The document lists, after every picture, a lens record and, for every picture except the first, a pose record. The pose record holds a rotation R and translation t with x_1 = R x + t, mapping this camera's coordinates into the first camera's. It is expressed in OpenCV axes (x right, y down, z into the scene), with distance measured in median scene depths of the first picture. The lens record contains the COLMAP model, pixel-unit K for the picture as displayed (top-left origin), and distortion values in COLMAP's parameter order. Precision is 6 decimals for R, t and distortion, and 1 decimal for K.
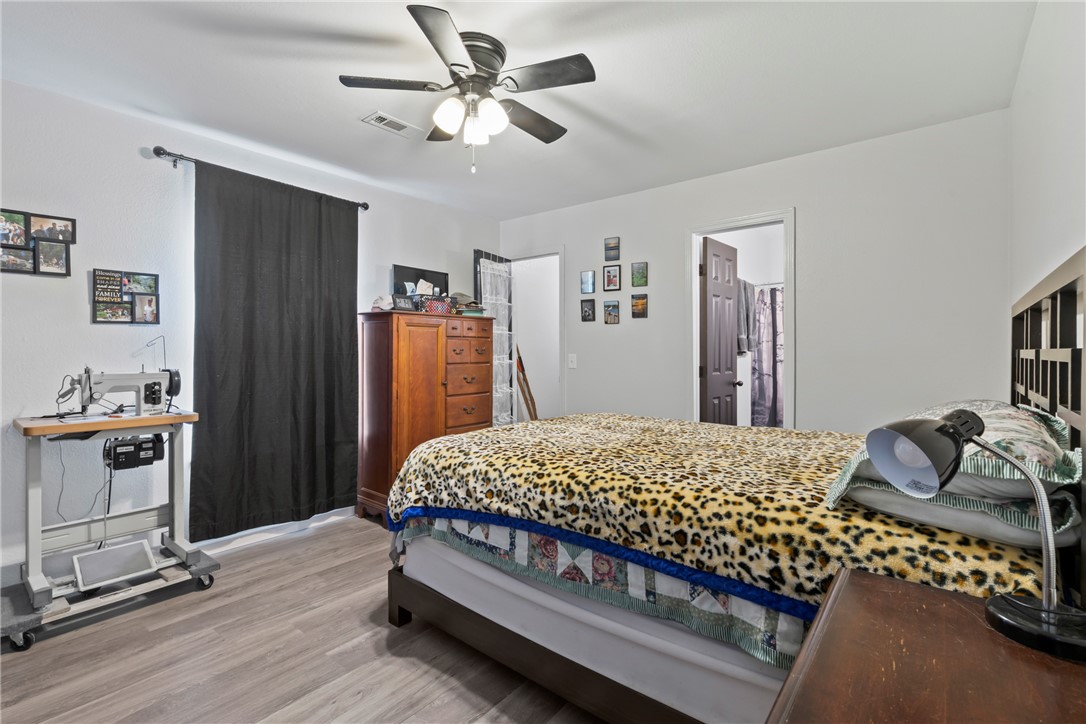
lens RADIAL K [[500.1, 0, 549.9], [0, 500.1, 356.2], [0, 0, 1]] dist [-0.005297, 0.001874]
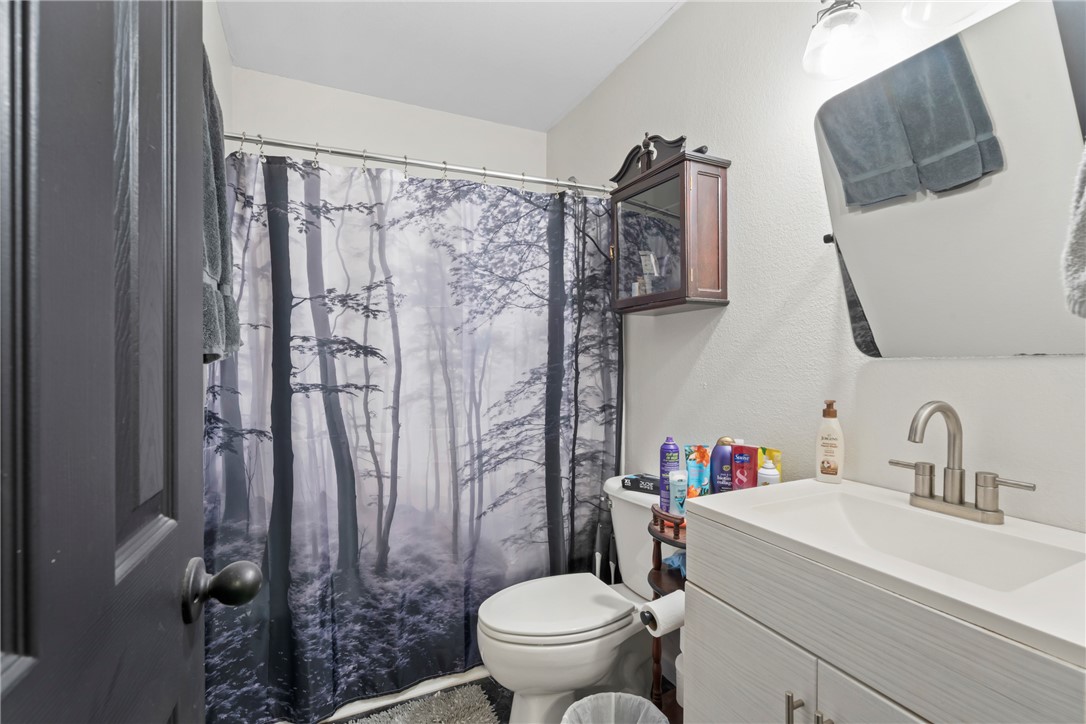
lens RADIAL K [[500.1, 0, 542.0], [0, 500.1, 368.0], [0, 0, 1]] dist [-0.005297, 0.001874]
pose [[0.451544, -0.007153, 0.892220, 0.633897], [0.008503, 0.999957, 0.003714, -0.008177], [-0.892208, 0.005909, 0.451585, 1.860117]]
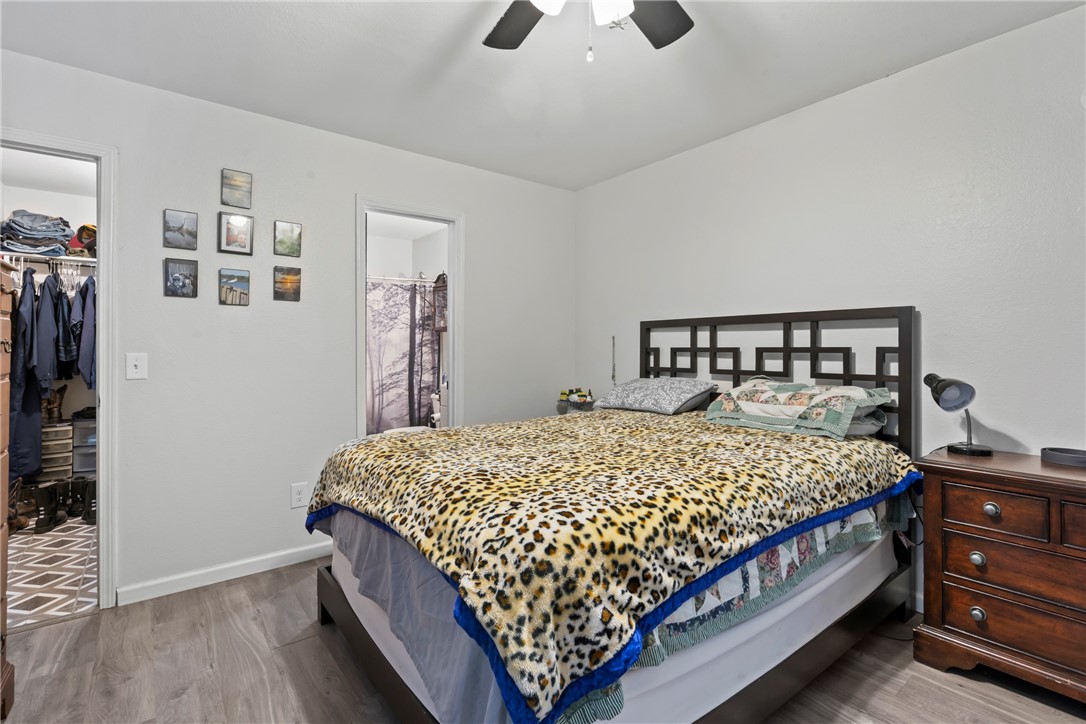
lens RADIAL K [[500.1, 0, 535.2], [0, 500.1, 347.1], [0, 0, 1]] dist [-0.005297, 0.001874]
pose [[0.251046, 0.004857, 0.967963, -0.849877], [0.008787, 0.999935, -0.007297, -0.006134], [-0.967935, 0.010338, 0.250987, 0.997657]]
